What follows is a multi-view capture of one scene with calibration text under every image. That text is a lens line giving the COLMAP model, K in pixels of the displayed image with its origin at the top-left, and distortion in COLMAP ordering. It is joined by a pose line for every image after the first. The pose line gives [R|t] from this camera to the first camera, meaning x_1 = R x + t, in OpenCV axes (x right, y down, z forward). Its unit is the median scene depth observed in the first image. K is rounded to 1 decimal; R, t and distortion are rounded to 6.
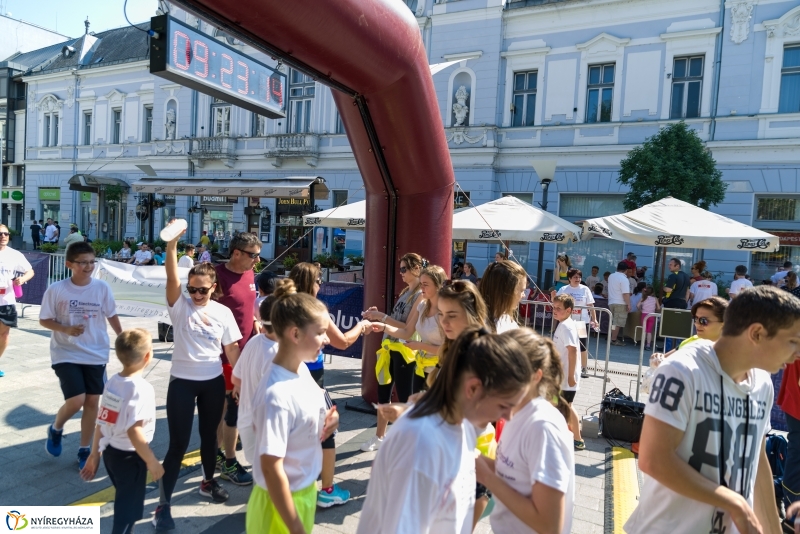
lens RADIAL K [[520.7, 0, 394.9], [0, 520.7, 267.3], [0, 0, 1]] dist [-0.006195, 0.001083]
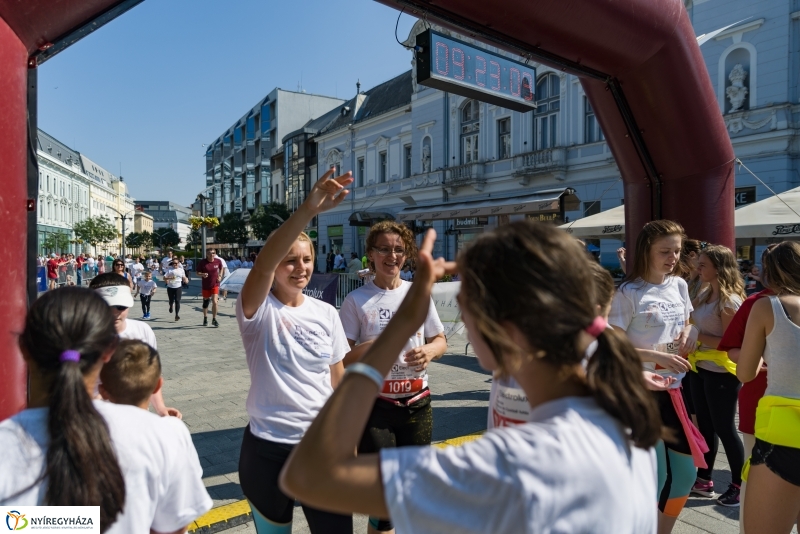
lens RADIAL K [[520.7, 0, 397.1], [0, 520.7, 267.3], [0, 0, 1]] dist [-0.006195, 0.001083]
pose [[0.891327, -0.048479, -0.450761, -0.000991], [0.028891, 0.998319, -0.050238, 0.008980], [0.452439, 0.031756, 0.891230, -0.003726]]
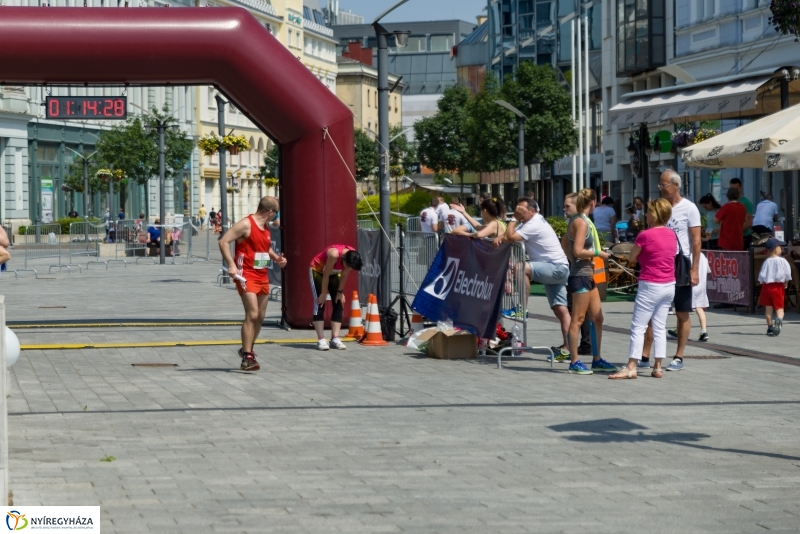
lens RADIAL K [[2126.9, 0, 394.7], [0, 2126.9, 264.4], [0, 0, 1]] dist [0.185661, 0.000000]
pose [[0.586547, -0.043143, -0.808766, 0.822385], [0.004936, 0.998752, -0.049698, 0.076452], [0.809901, 0.025158, 0.586028, -0.334538]]
